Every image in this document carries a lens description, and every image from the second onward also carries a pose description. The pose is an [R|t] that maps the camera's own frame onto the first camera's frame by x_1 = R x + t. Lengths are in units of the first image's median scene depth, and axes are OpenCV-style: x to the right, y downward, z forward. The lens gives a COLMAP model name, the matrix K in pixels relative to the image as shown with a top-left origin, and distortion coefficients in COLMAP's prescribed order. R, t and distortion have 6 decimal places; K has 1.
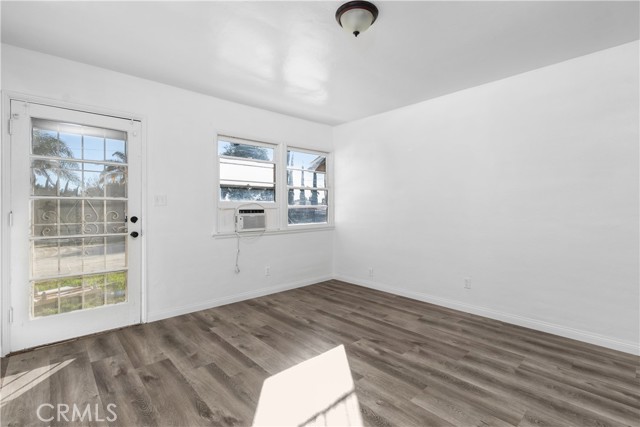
lens RADIAL K [[294.9, 0, 320.5], [0, 294.9, 206.5], [0, 0, 1]] dist [-0.000869, -0.000142]
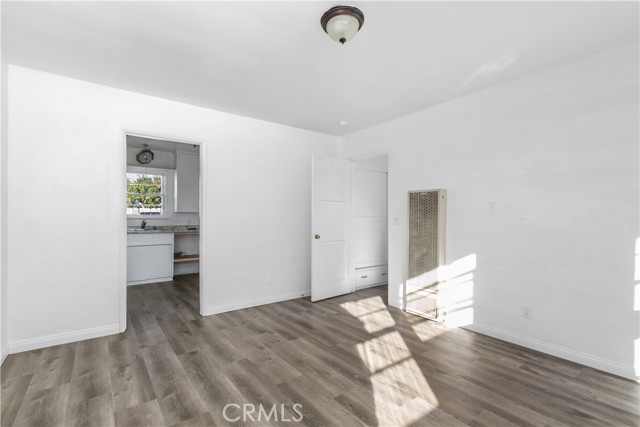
lens RADIAL K [[297.0, 0, 313.7], [0, 297.0, 214.5], [0, 0, 1]] dist [-0.000202, -0.000061]
pose [[-0.994709, 0.000915, 0.102725, 0.072772], [-0.000231, 0.999938, -0.011144, 0.001655], [-0.102729, -0.011109, -0.994647, 1.254147]]
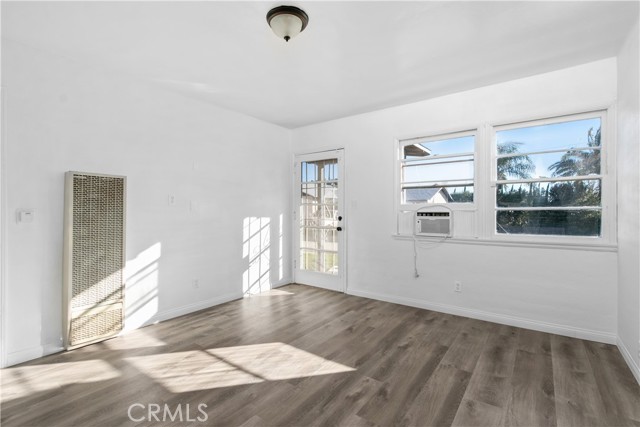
lens RADIAL K [[297.0, 0, 313.7], [0, 297.0, 214.5], [0, 0, 1]] dist [-0.000202, -0.000061]
pose [[0.177881, 0.013283, -0.983962, 0.707487], [0.004017, 0.999891, 0.014224, 0.003633], [0.984044, -0.006483, 0.177808, 0.570504]]
